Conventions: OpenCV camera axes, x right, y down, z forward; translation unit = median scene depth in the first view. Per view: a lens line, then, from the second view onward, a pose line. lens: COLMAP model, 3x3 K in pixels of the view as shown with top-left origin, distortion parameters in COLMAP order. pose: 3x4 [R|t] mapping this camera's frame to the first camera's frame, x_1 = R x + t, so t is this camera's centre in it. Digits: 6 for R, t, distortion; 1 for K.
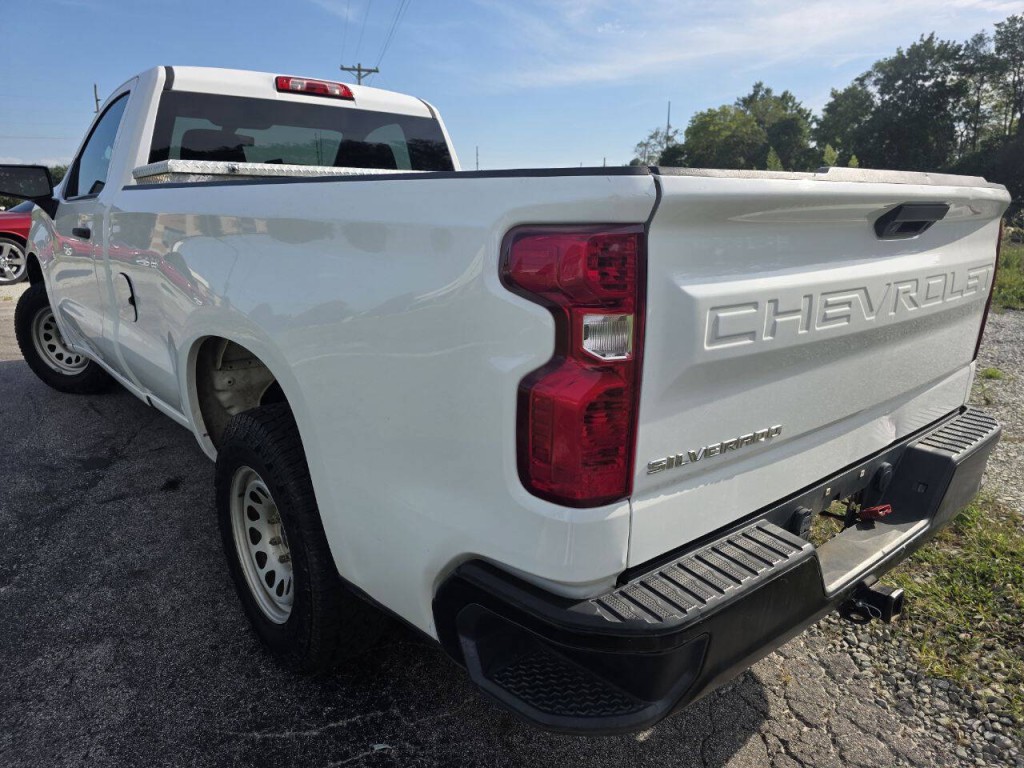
lens RADIAL K [[686.4, 0, 507.9], [0, 686.4, 380.4], [0, 0, 1]] dist [0.046047, -0.038669]
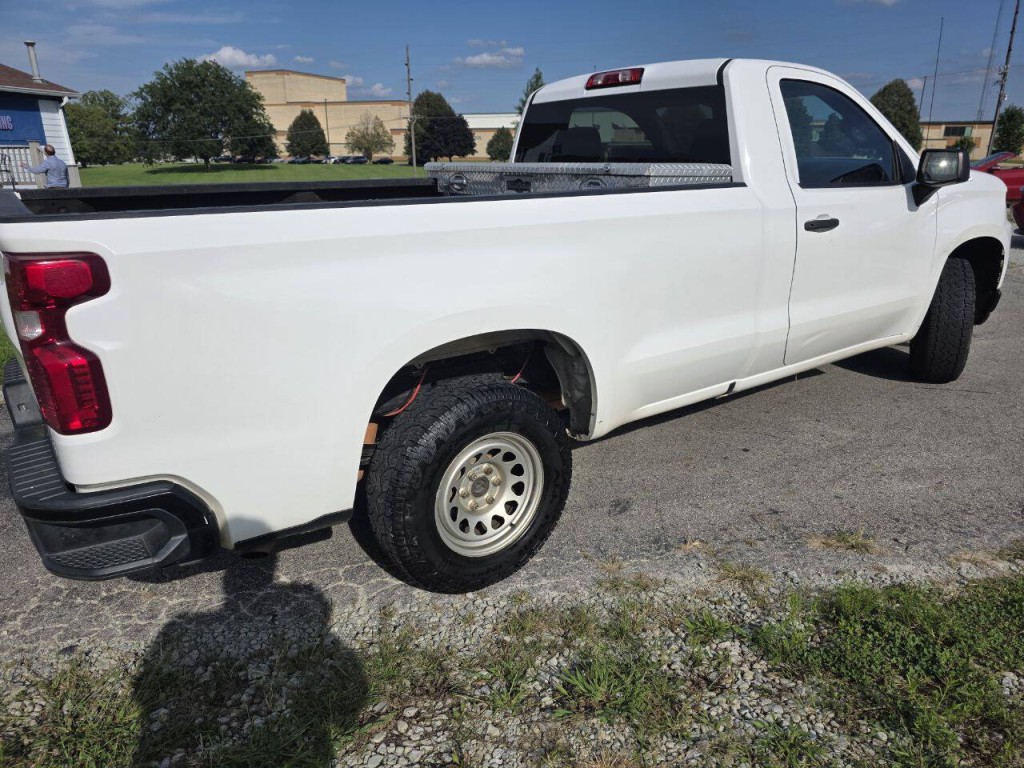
lens RADIAL K [[686.4, 0, 515.2], [0, 686.4, 392.3], [0, 0, 1]] dist [0.046047, -0.038669]
pose [[-0.072116, 0.319652, -0.944787, 0.852334], [-0.235509, 0.915010, 0.327554, -0.285151], [0.969193, 0.246128, 0.009294, 0.929523]]
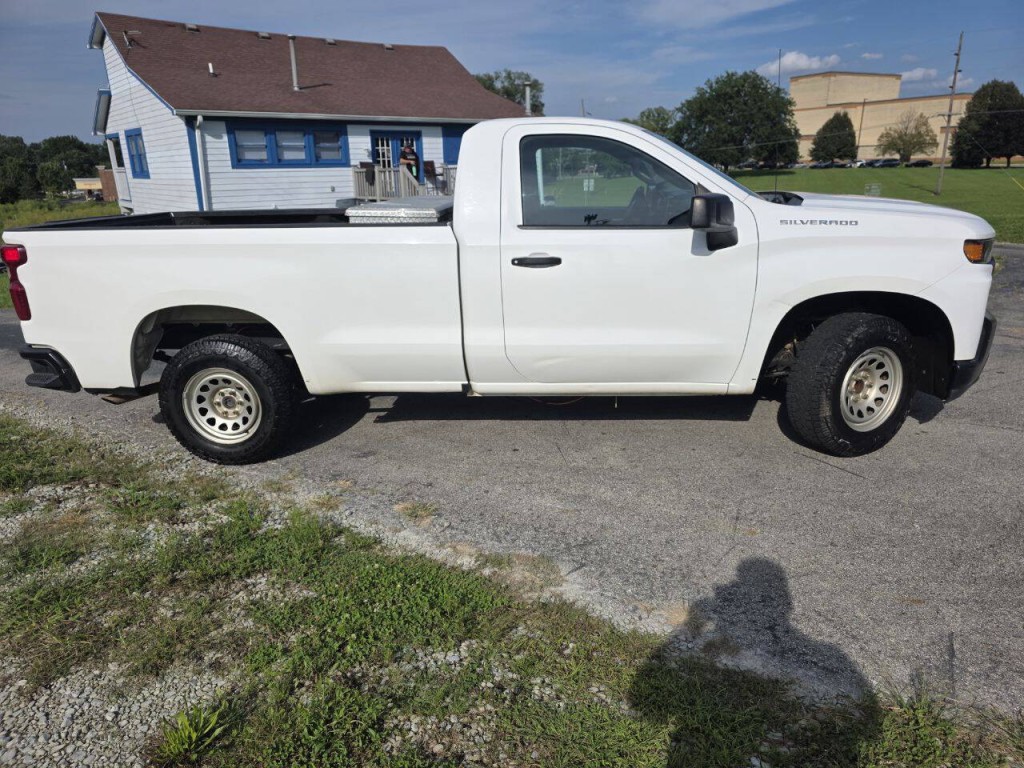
lens RADIAL K [[686.4, 0, 514.5], [0, 686.4, 392.2], [0, 0, 1]] dist [0.046047, -0.038669]
pose [[-0.699582, 0.230096, -0.676491, 0.660242], [-0.155881, 0.874788, 0.458745, -0.586838], [0.697342, 0.426382, -0.576119, 1.950434]]
